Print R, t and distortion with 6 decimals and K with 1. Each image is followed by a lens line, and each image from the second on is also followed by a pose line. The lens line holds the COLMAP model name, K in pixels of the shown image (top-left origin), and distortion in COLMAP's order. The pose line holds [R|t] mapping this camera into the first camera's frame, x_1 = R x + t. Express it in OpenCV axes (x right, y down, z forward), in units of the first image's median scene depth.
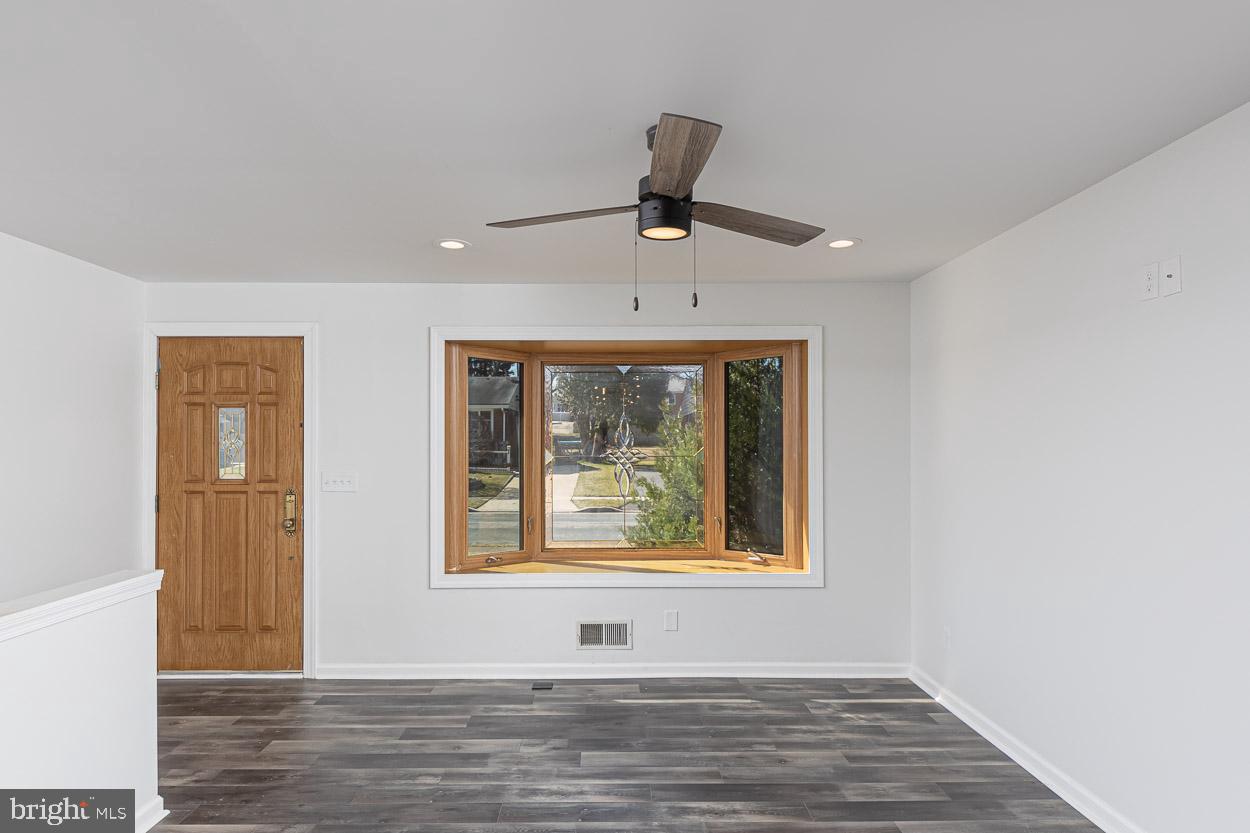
lens RADIAL K [[757.0, 0, 617.8], [0, 757.0, 432.4], [0, 0, 1]] dist [-0.001722, -0.000611]
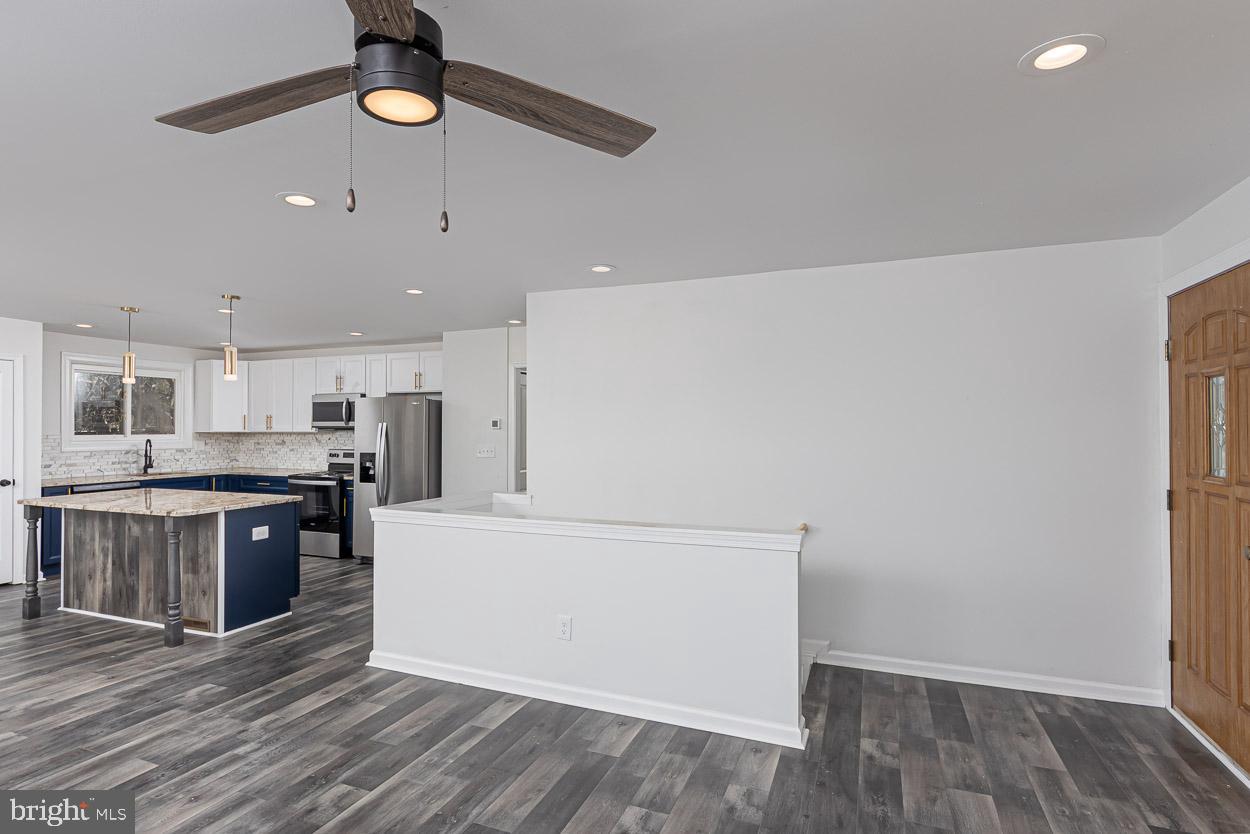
lens RADIAL K [[633.9, 0, 622.1], [0, 633.9, 421.6], [0, 0, 1]] dist [-0.005471, -0.000689]
pose [[-0.386872, -0.007179, -0.922106, 0.248389], [0.010372, 0.999873, -0.012136, 0.012522], [0.922075, -0.014259, -0.386748, 0.712521]]
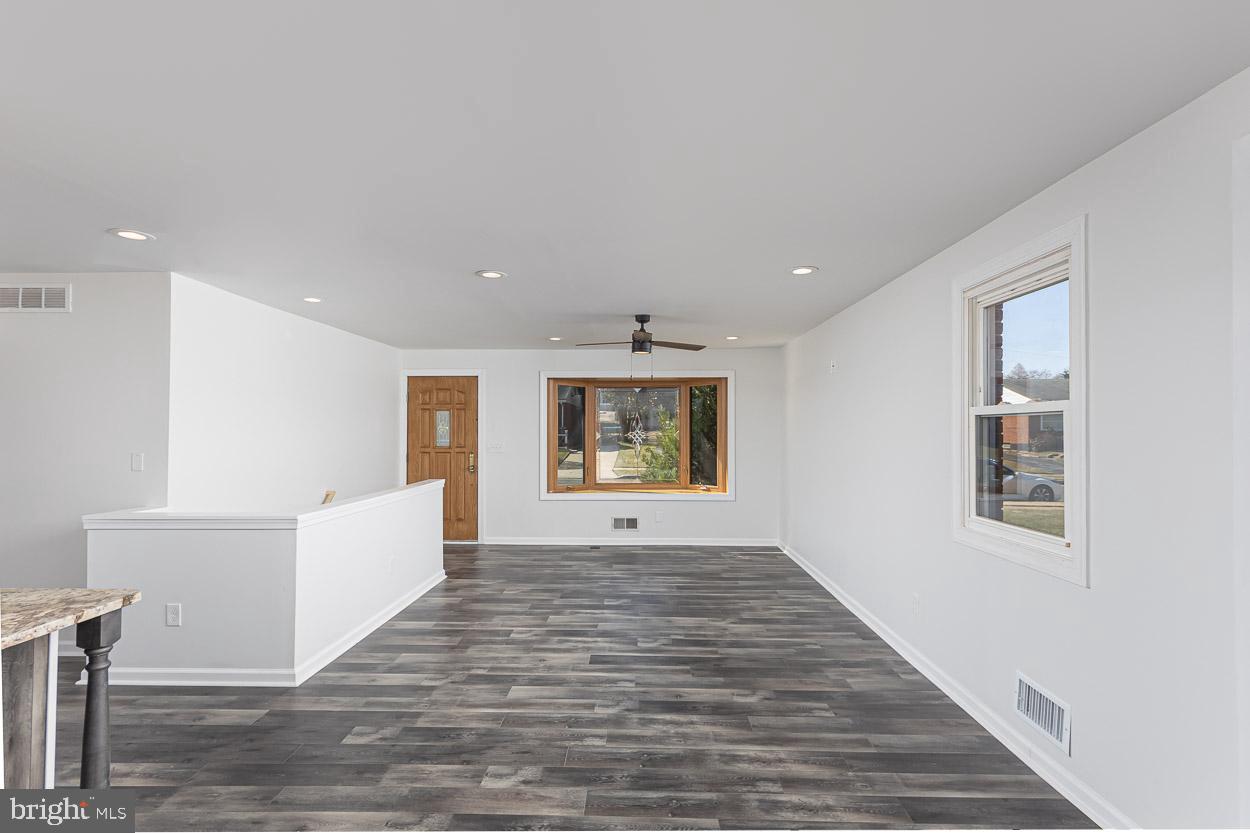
lens RADIAL K [[616.2, 0, 625.0], [0, 616.2, 416.5], [0, 0, 1]] dist [-0.000093, -0.000039]
pose [[0.999073, 0.001046, -0.043030, 0.050184], [-0.001270, 0.999986, -0.005185, -0.009745], [0.043024, 0.005235, 0.999060, -0.634313]]
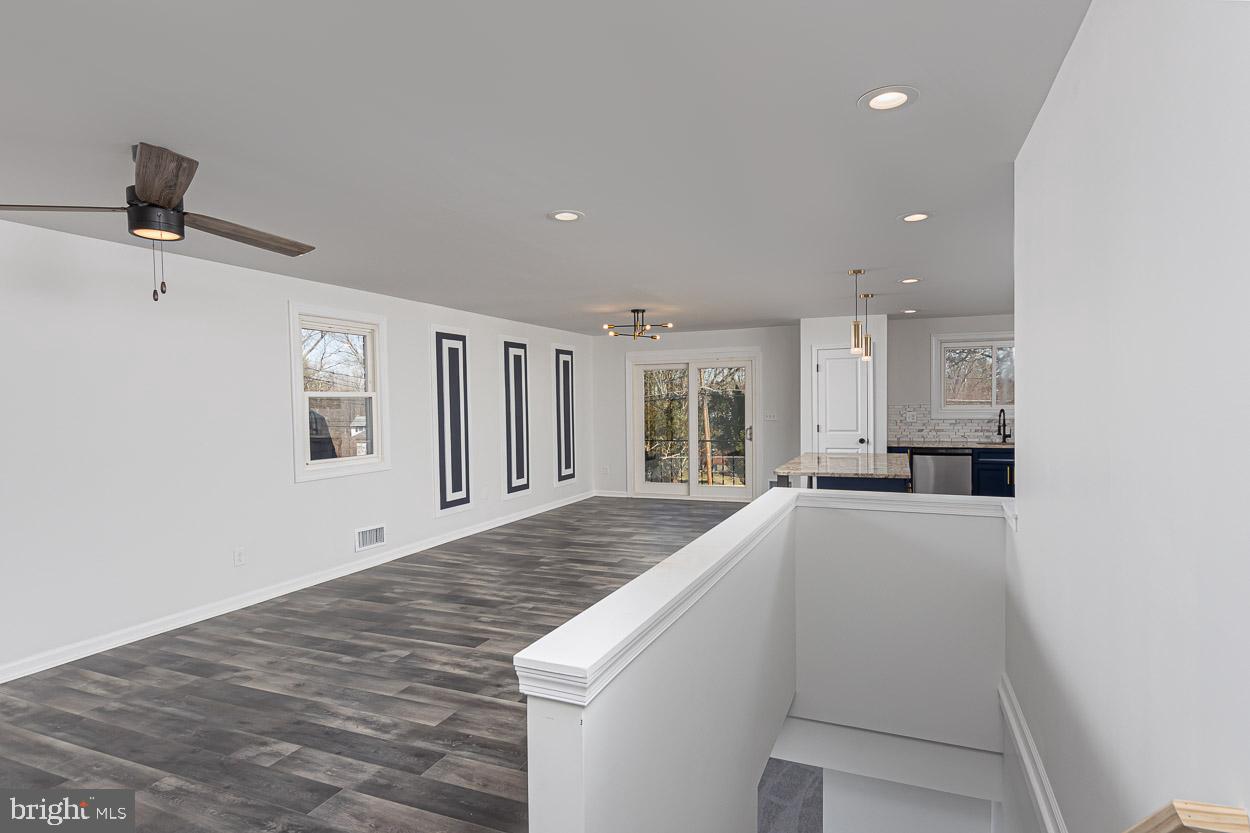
lens RADIAL K [[633.9, 0, 622.1], [0, 633.9, 421.1], [0, 0, 1]] dist [-0.005471, -0.000689]
pose [[-0.909472, 0.000198, 0.415765, -0.534118], [0.007019, 0.999865, 0.014880, 0.025235], [-0.415706, 0.016451, -0.909350, 0.872916]]
